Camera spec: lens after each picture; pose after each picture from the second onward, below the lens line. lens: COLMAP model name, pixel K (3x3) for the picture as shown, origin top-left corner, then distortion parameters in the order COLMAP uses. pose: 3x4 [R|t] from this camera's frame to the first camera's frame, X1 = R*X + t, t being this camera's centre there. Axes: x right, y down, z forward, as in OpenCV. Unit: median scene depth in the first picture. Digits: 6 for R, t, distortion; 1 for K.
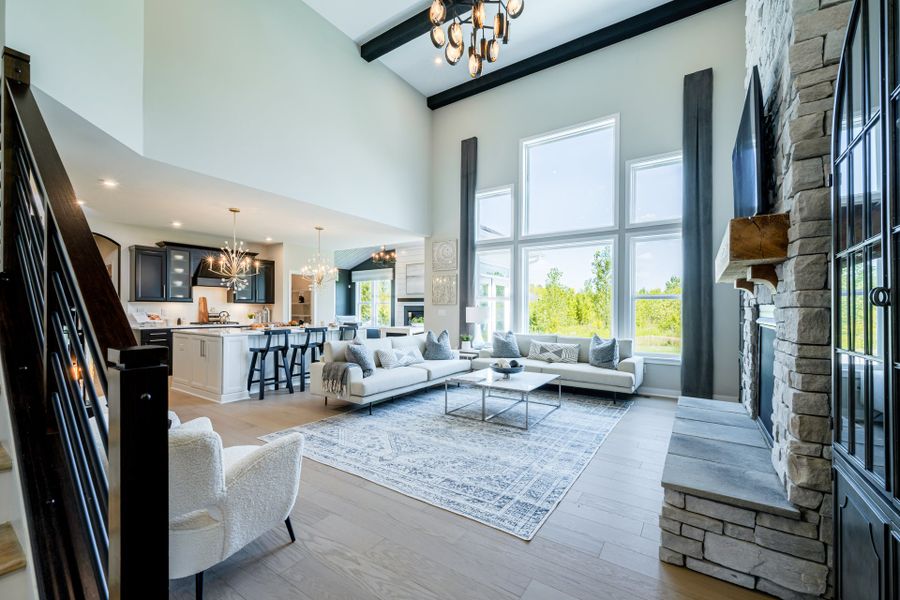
lens RADIAL K [[371.3, 0, 447.2], [0, 371.3, 305.5], [0, 0, 1]] dist [-0.000789, -0.001341]
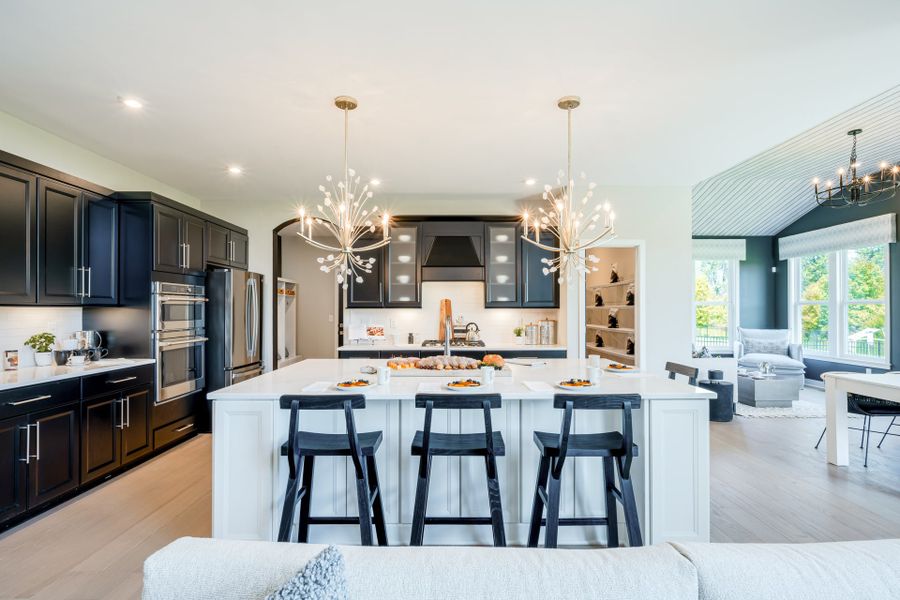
lens RADIAL K [[436.4, 0, 449.4], [0, 436.4, 306.7], [0, 0, 1]] dist [0.004161, -0.000509]
pose [[0.565777, -0.010431, -0.824492, -0.079026], [0.011976, 0.999918, -0.004432, -0.010675], [0.824471, -0.007367, 0.565856, 0.905673]]
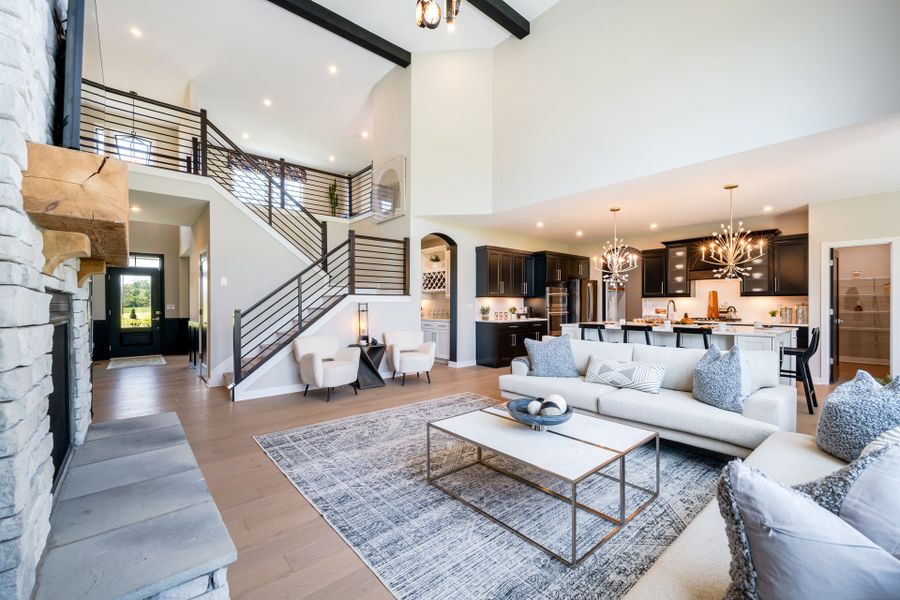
lens RADIAL K [[371.3, 0, 446.5], [0, 371.3, 309.9], [0, 0, 1]] dist [-0.000789, -0.001341]
pose [[-0.268760, 0.014076, -0.963104, 0.648741], [0.011957, 0.999865, 0.011277, 0.010327], [0.963133, -0.008485, -0.268892, 0.925175]]
